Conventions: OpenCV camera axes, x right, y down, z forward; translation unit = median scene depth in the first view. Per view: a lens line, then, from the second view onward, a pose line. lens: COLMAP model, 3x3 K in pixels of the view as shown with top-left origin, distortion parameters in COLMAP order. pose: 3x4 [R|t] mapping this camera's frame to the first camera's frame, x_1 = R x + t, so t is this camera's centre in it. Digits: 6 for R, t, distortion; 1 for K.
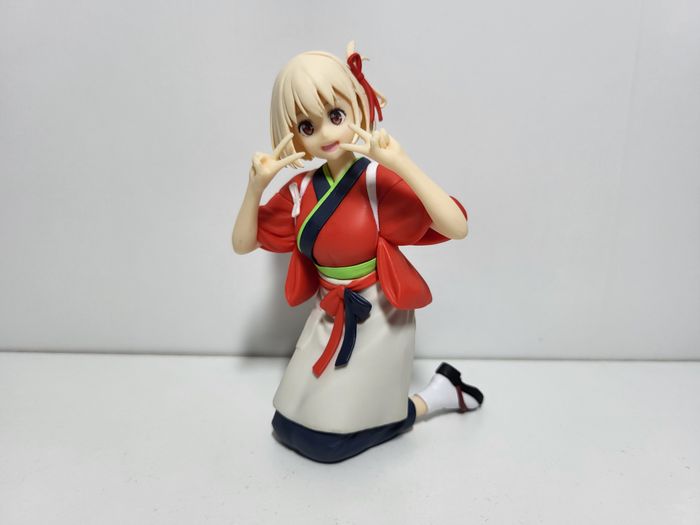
lens RADIAL K [[605.3, 0, 350.0], [0, 605.3, 262.5], [0, 0, 1]] dist [-0.019285, -0.001807]
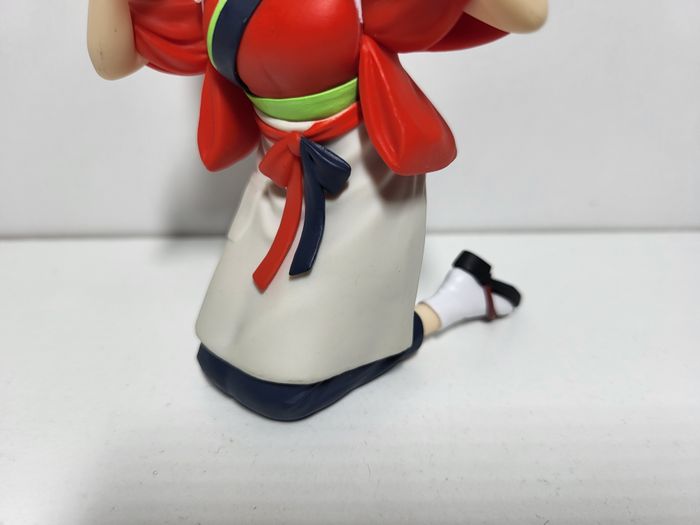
lens RADIAL K [[605.3, 0, 350.0], [0, 605.3, 262.5], [0, 0, 1]] dist [-0.019285, -0.001807]
pose [[0.999028, -0.031166, 0.031160, 0.015160], [0.022045, 0.965621, 0.259017, 0.011445], [-0.038161, -0.258079, 0.965370, 0.442520]]
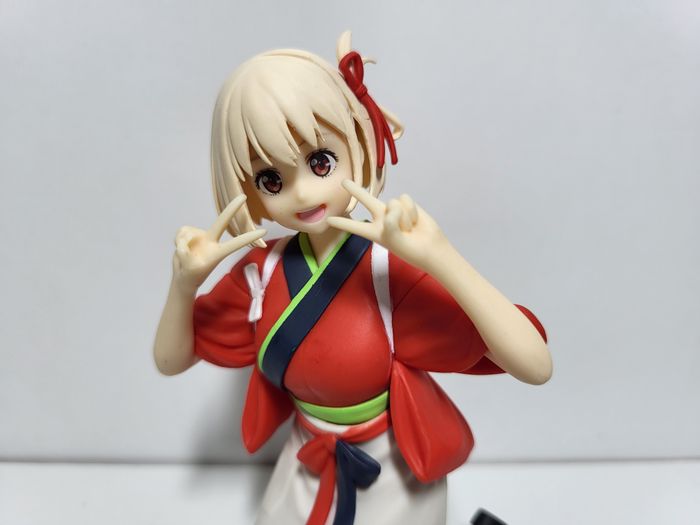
lens RADIAL K [[605.3, 0, 350.0], [0, 605.3, 262.5], [0, 0, 1]] dist [-0.019285, -0.001807]
pose [[0.999627, -0.006341, 0.026564, -0.010228], [0.005205, 0.999077, 0.042629, -0.162253], [-0.026810, -0.042475, 0.998738, 0.395156]]
